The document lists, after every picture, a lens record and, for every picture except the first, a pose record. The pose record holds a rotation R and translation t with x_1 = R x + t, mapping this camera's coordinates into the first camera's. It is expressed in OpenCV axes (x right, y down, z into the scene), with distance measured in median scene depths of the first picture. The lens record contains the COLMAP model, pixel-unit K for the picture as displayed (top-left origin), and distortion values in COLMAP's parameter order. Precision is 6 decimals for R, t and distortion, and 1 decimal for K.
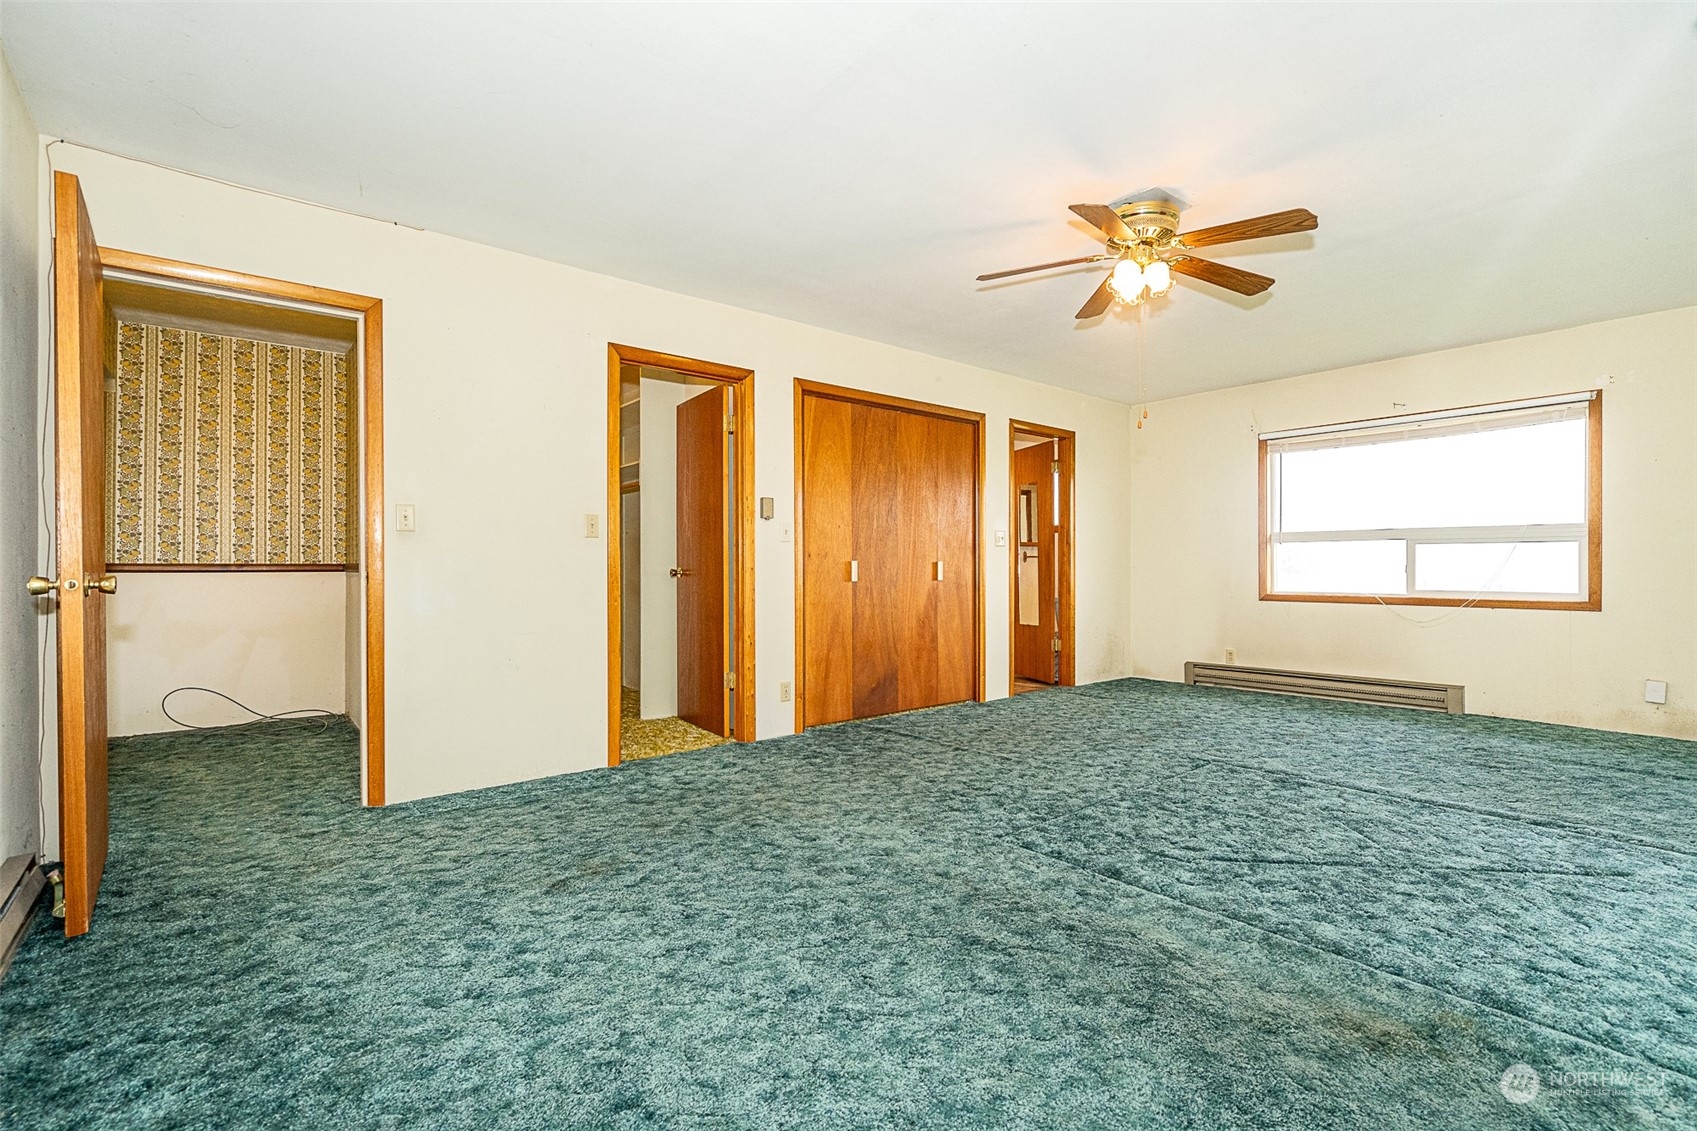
lens RADIAL K [[774.1, 0, 846.5], [0, 774.1, 574.6], [0, 0, 1]] dist [-0.007384, 0.002984]
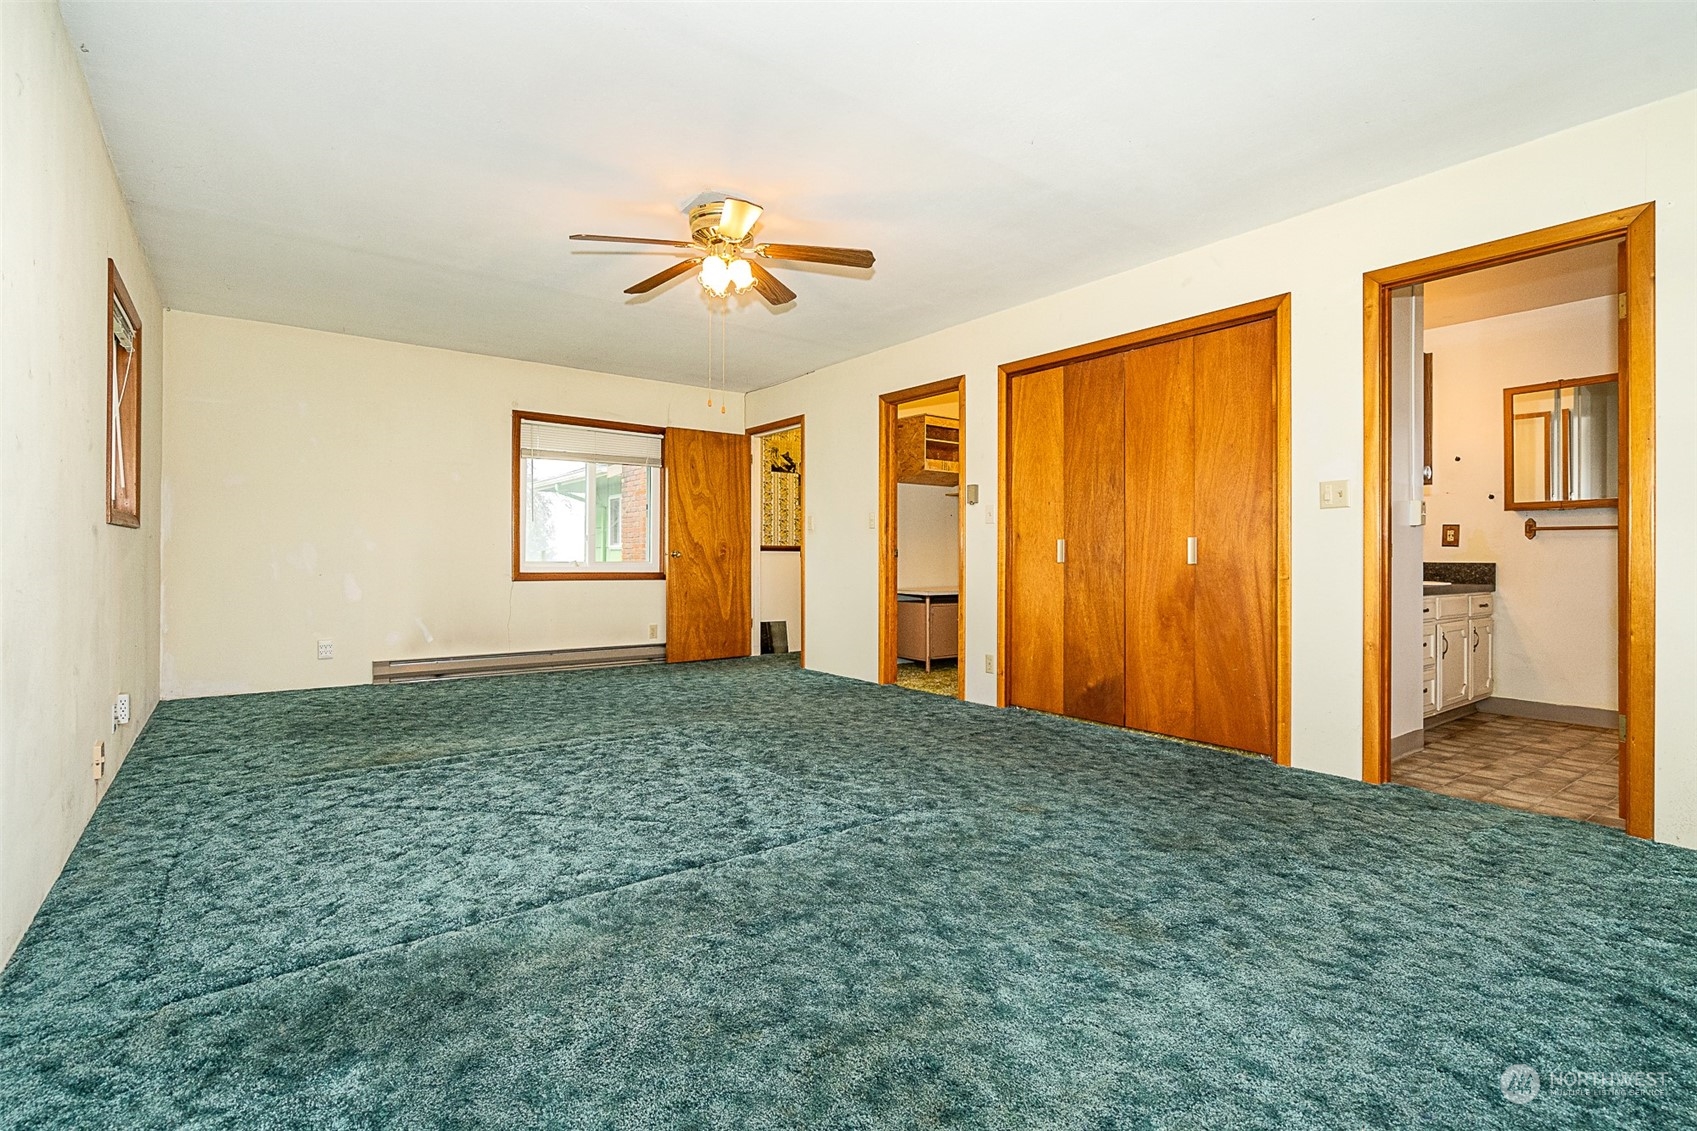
lens RADIAL K [[774.1, 0, 847.4], [0, 774.1, 548.2], [0, 0, 1]] dist [-0.007384, 0.002984]
pose [[-0.040423, 0.004284, -0.999173, 0.977637], [0.002245, 0.999989, 0.004197, -0.012323], [0.999180, -0.002074, -0.040432, 0.829517]]
